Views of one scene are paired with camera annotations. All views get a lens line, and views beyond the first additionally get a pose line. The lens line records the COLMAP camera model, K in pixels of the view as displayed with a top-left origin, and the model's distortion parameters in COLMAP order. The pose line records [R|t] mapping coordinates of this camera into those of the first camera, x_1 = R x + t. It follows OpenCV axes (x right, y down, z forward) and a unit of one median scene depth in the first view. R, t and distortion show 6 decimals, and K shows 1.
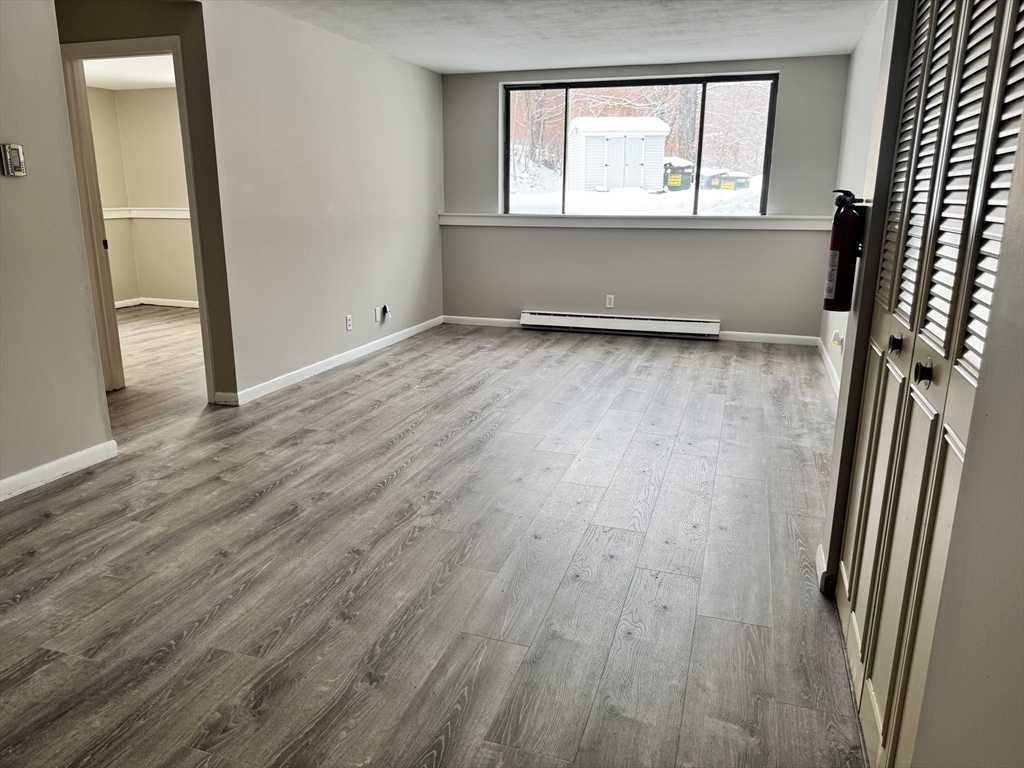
lens RADIAL K [[721.0, 0, 516.1], [0, 721.0, 378.8], [0, 0, 1]] dist [0.066319, -0.079757]
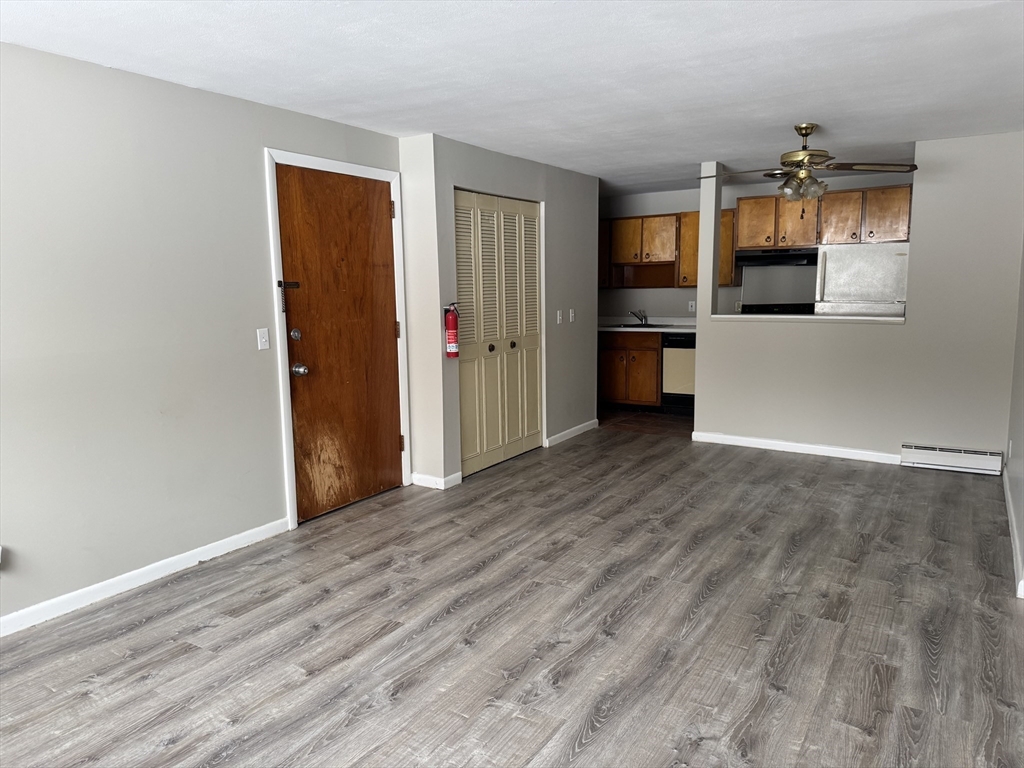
lens RADIAL K [[721.0, 0, 503.1], [0, 721.0, 385.5], [0, 0, 1]] dist [0.066319, -0.079757]
pose [[-0.967370, -0.028510, 0.251759, -0.129369], [0.070770, 0.923696, 0.376533, -0.430440], [-0.243284, 0.382064, -0.891538, 1.545944]]
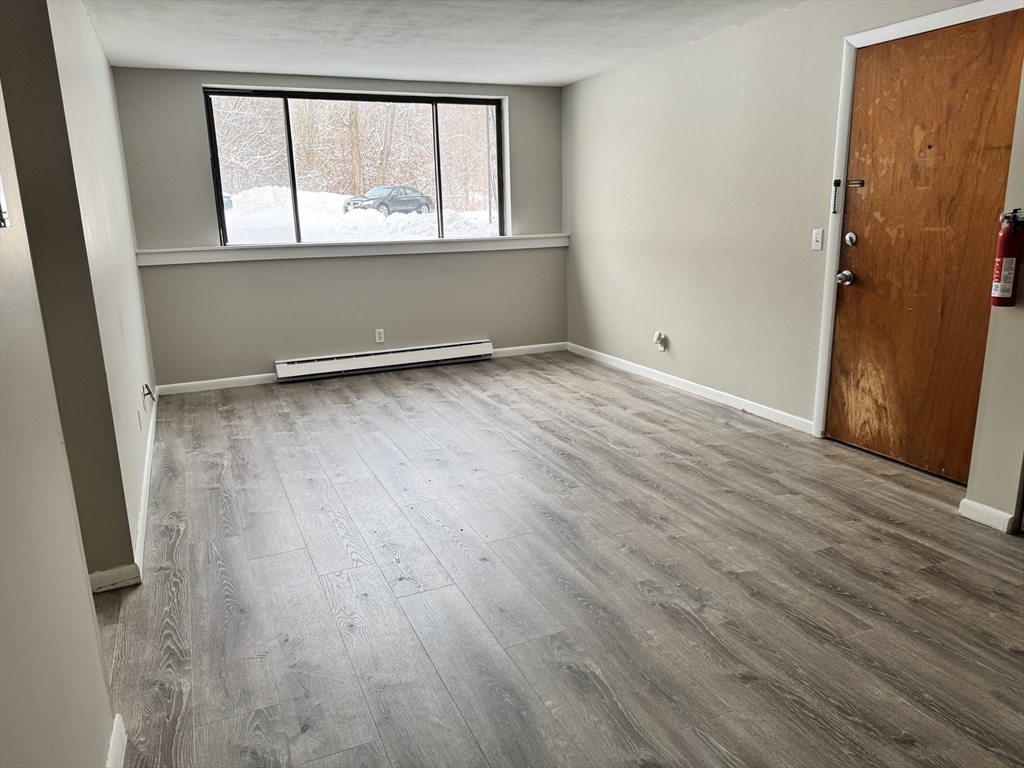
lens RADIAL K [[721.0, 0, 513.4], [0, 721.0, 377.1], [0, 0, 1]] dist [0.066319, -0.079757]
pose [[0.743088, -0.178336, 0.644993, -0.529279], [0.193787, 0.979885, 0.047672, -0.104434], [-0.640520, 0.089567, 0.762700, 0.320302]]
